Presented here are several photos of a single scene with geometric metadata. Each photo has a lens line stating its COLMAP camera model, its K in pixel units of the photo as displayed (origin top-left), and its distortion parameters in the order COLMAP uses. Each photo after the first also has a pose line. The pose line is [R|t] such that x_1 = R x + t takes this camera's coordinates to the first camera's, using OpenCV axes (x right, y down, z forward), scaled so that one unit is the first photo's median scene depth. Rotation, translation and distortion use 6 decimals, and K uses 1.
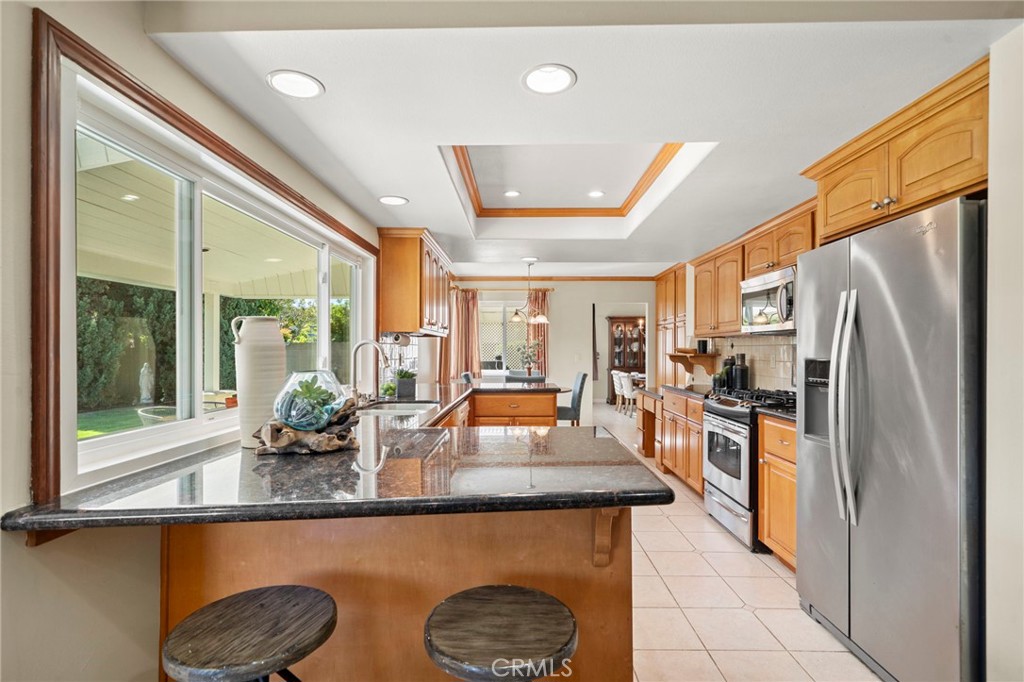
lens RADIAL K [[430.8, 0, 529.3], [0, 430.8, 346.4], [0, 0, 1]] dist [0.000319, -0.000096]
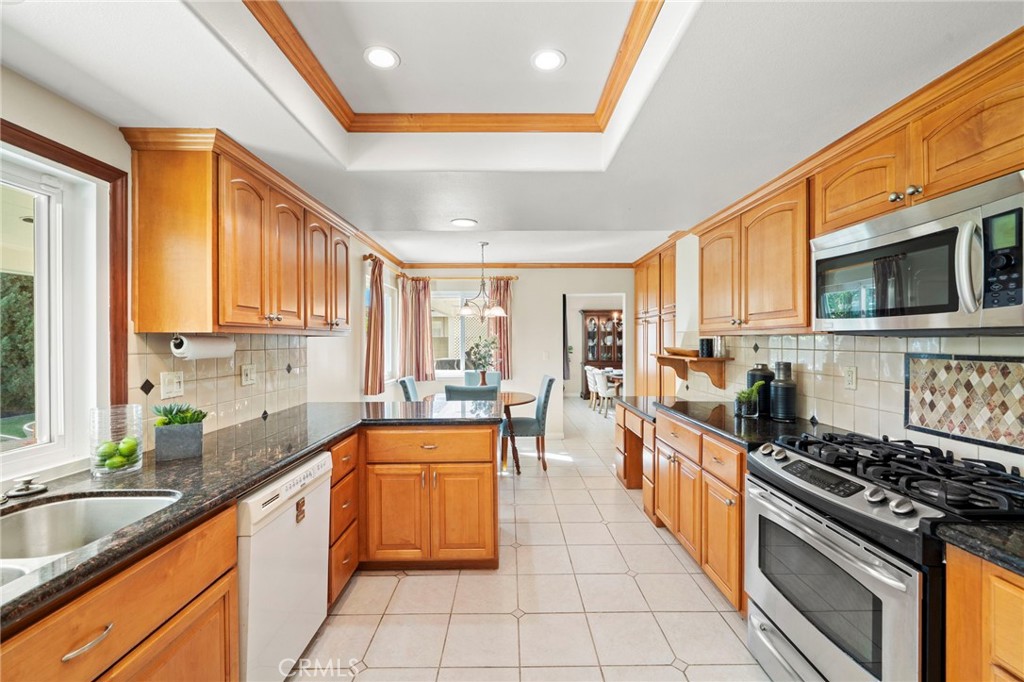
lens RADIAL K [[430.8, 0, 514.7], [0, 430.8, 339.2], [0, 0, 1]] dist [0.000319, -0.000096]
pose [[0.999639, -0.004831, 0.026422, 0.028478], [0.004891, 0.999986, -0.002211, -0.006830], [-0.026411, 0.002339, 0.999648, 0.139195]]
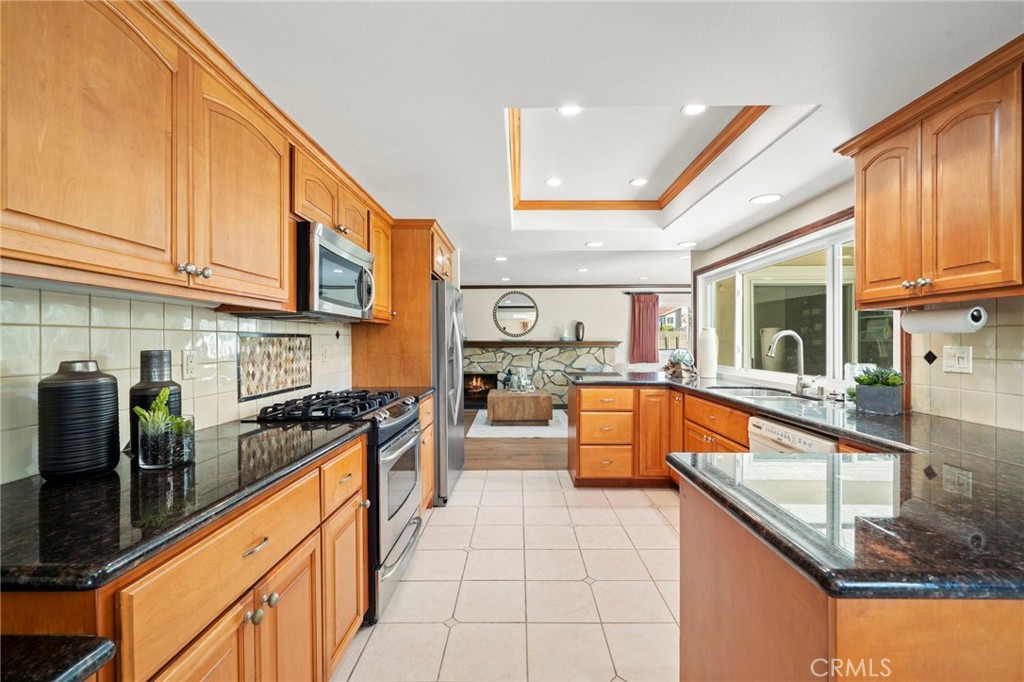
lens RADIAL K [[430.8, 0, 514.8], [0, 430.8, 342.8], [0, 0, 1]] dist [0.000319, -0.000096]
pose [[-0.999999, 0.001662, -0.000439, 0.064972], [0.001659, 0.999978, 0.006419, 0.001276], [0.000450, 0.006419, -0.999979, 0.443488]]
